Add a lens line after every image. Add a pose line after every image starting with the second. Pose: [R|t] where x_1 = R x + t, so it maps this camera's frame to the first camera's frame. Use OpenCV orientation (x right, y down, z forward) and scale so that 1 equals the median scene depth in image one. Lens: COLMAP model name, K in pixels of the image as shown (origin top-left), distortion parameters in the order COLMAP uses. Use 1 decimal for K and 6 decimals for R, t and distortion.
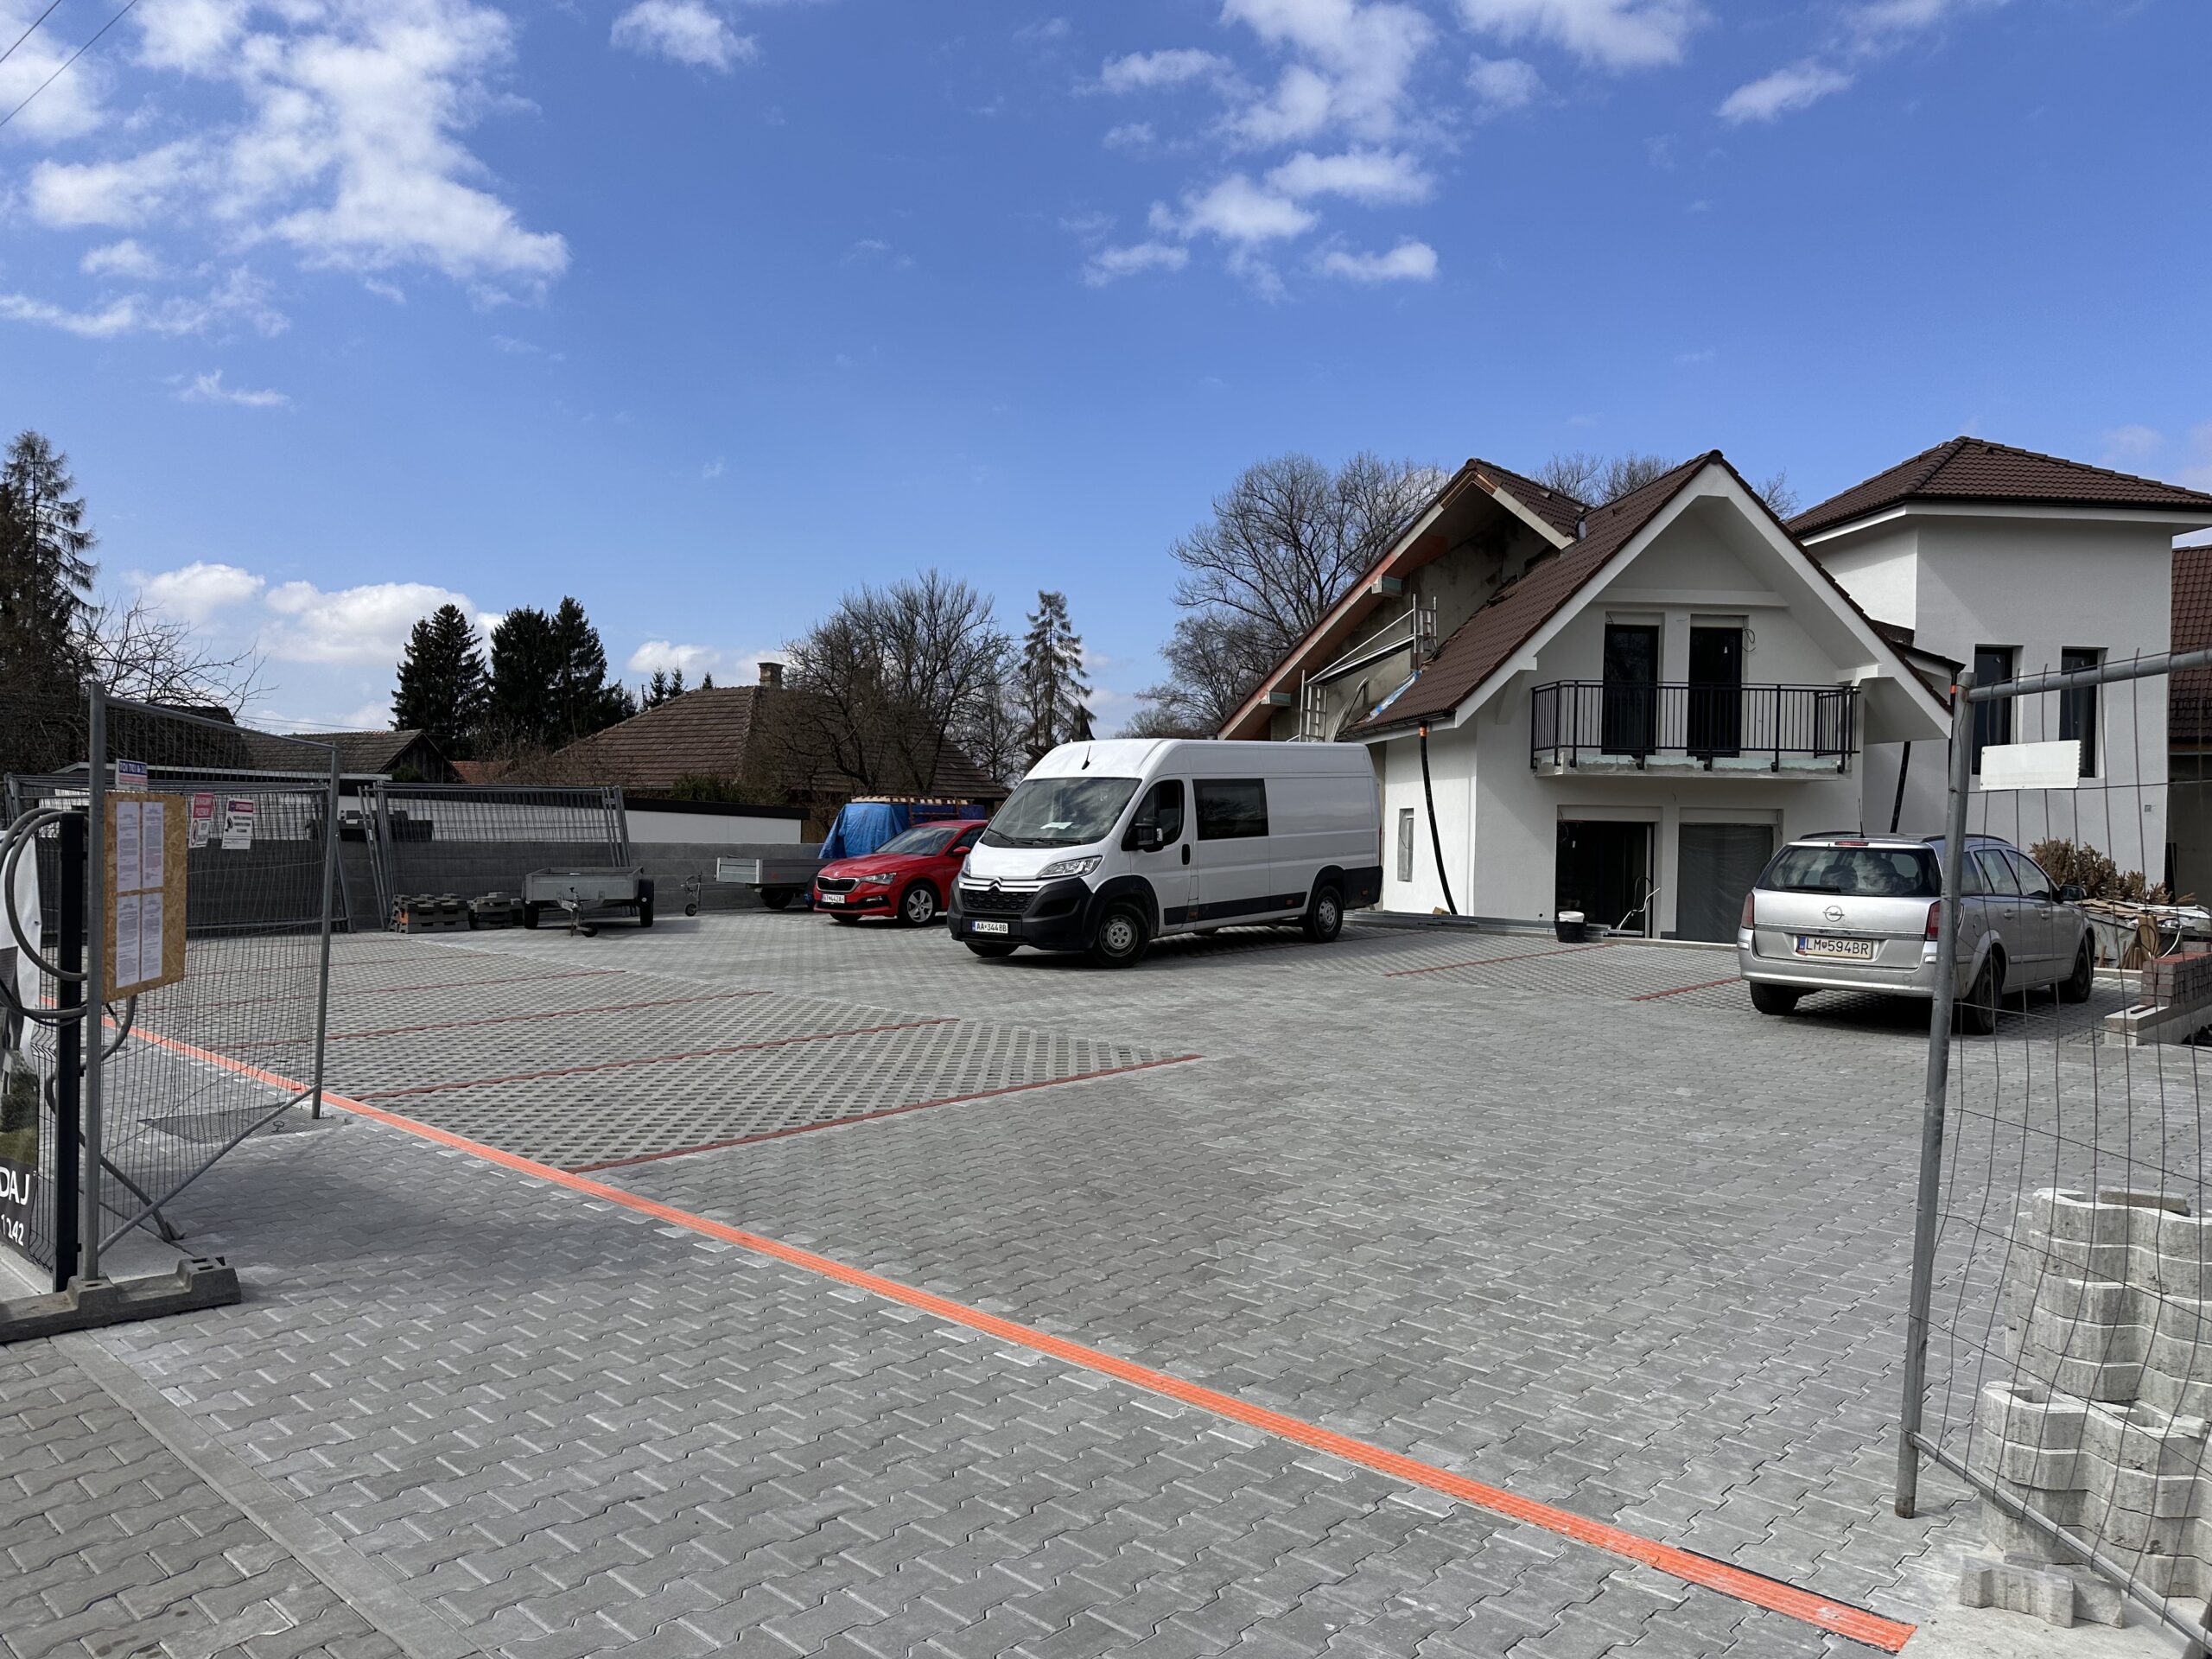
lens RADIAL K [[1537.7, 0, 1106.0], [0, 1537.7, 829.5], [0, 0, 1]] dist [0.001659, -0.000548]
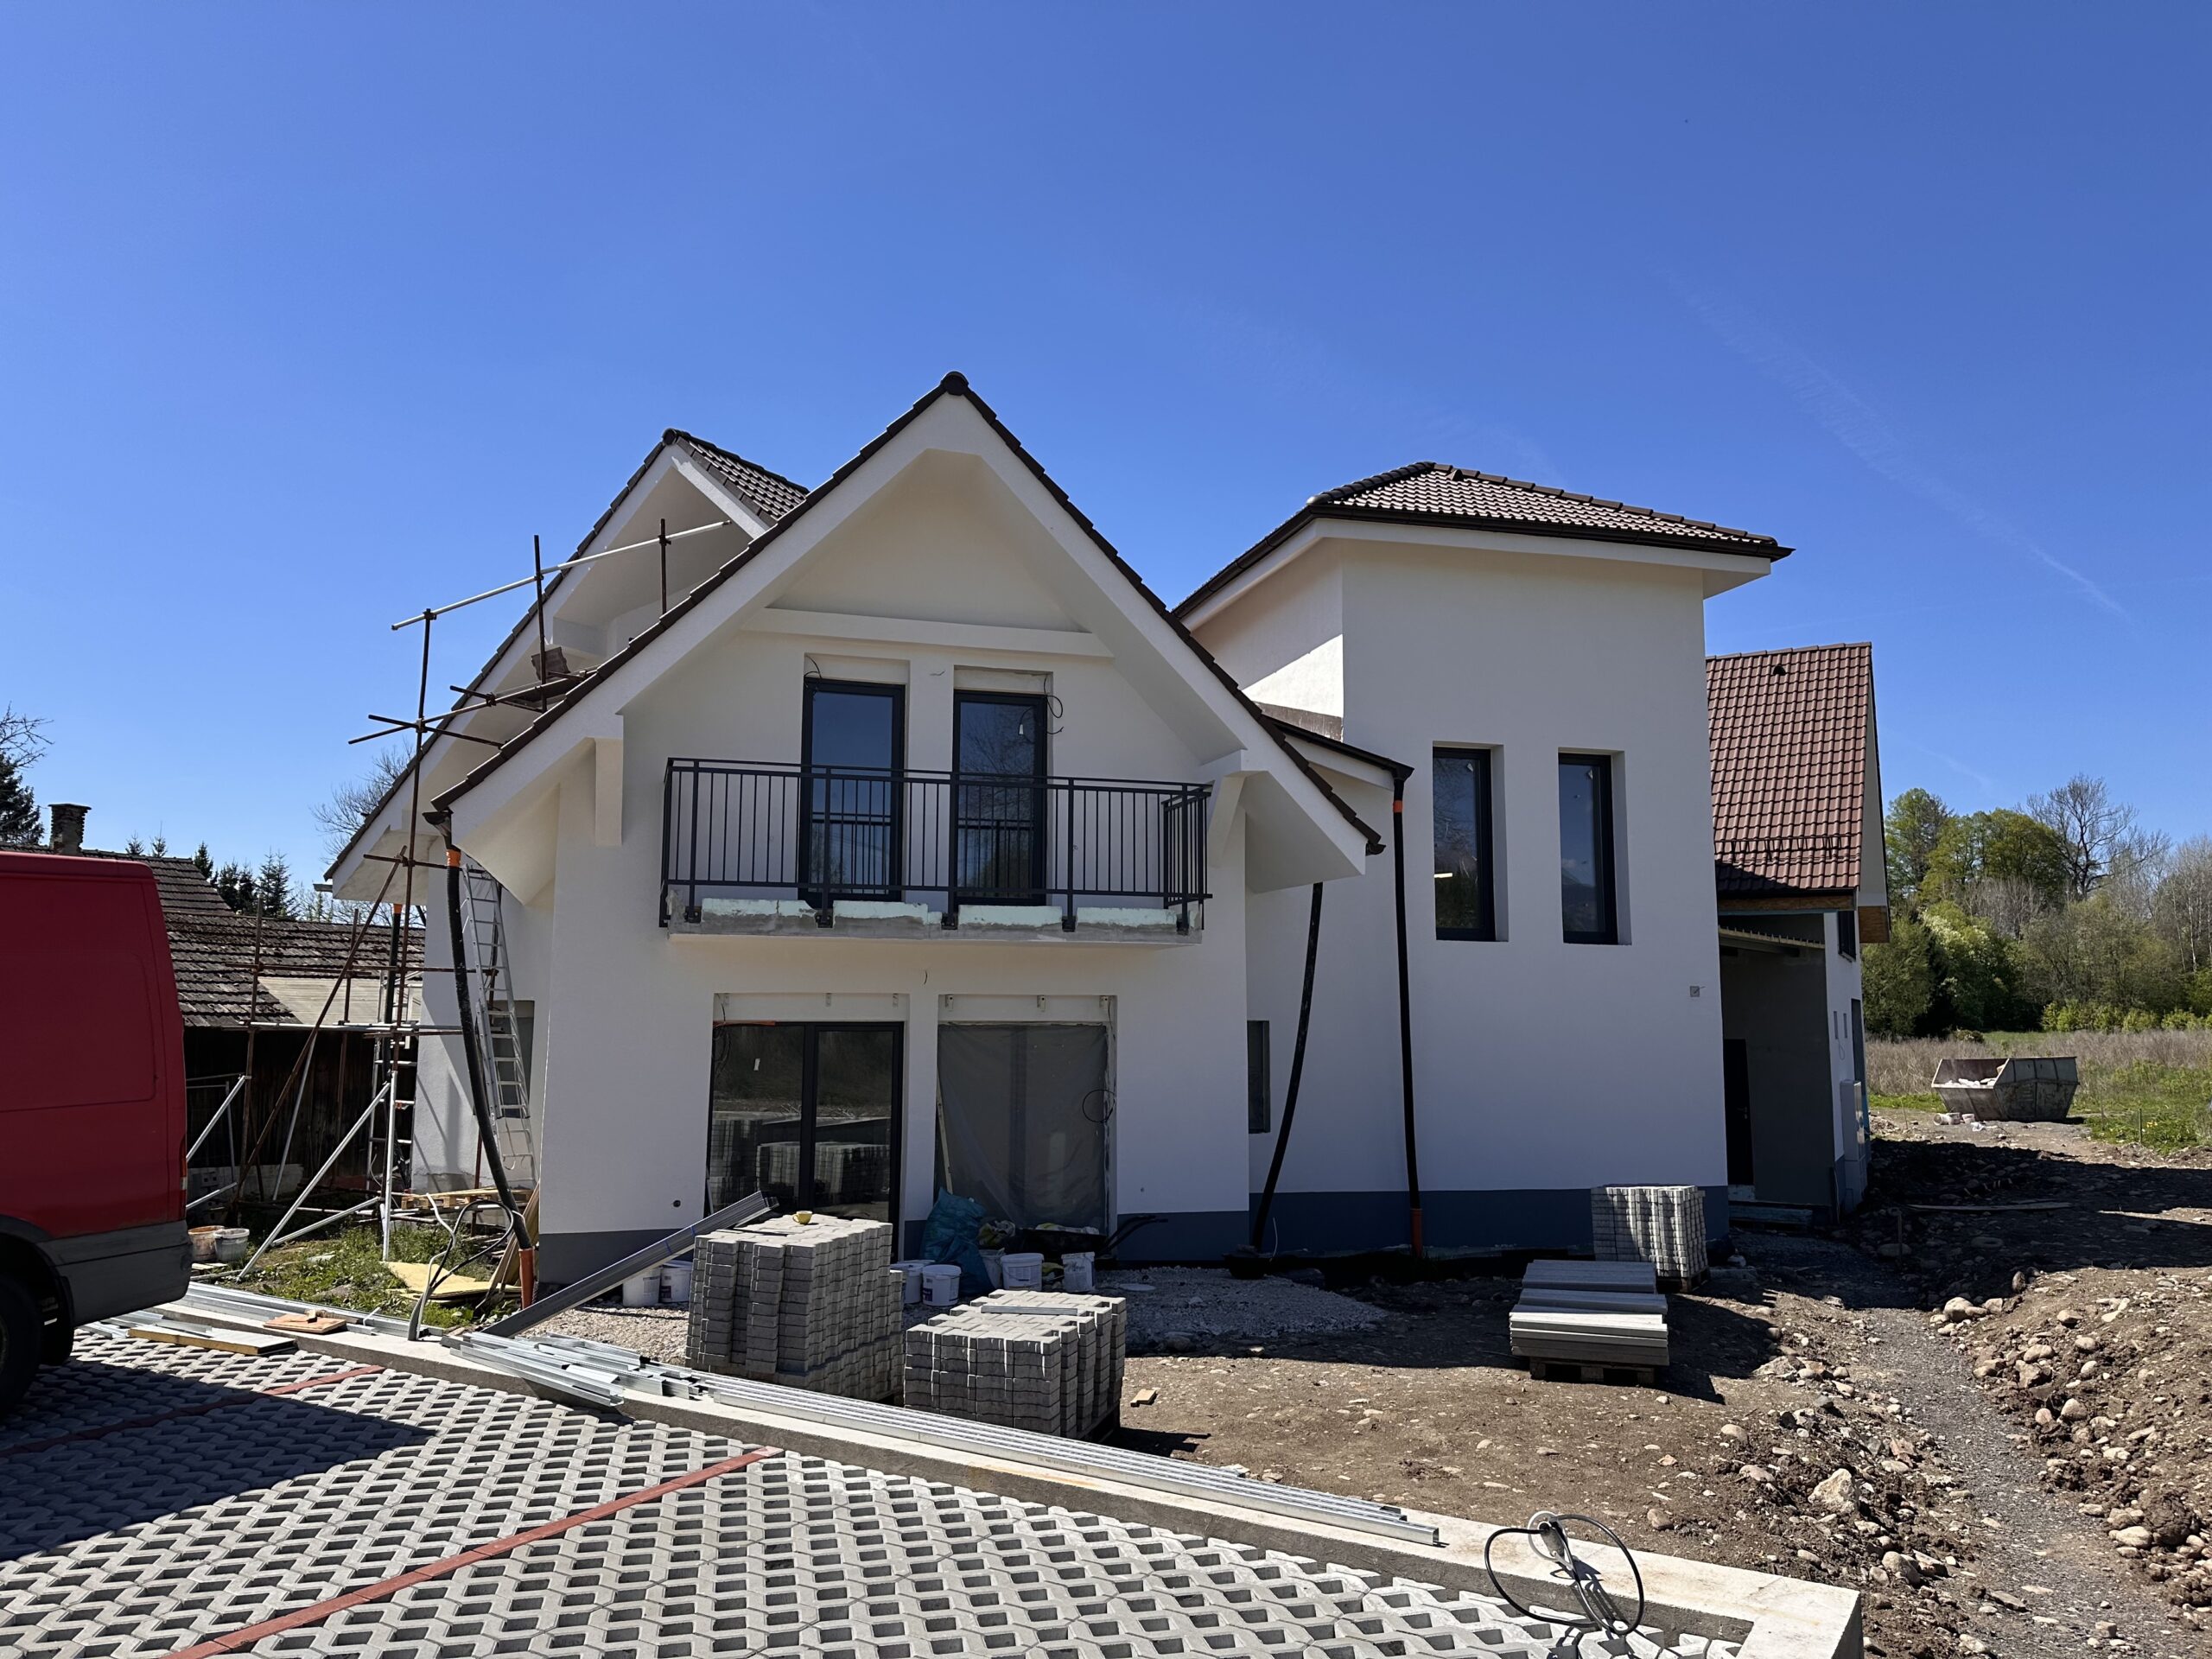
lens RADIAL K [[1537.7, 0, 1106.0], [0, 1537.7, 829.5], [0, 0, 1]] dist [0.001659, -0.000548]
pose [[0.980540, 0.012780, 0.195902, 0.320037], [0.011713, 0.992292, -0.123363, -0.004313], [-0.195969, 0.123257, 0.972833, 0.420757]]
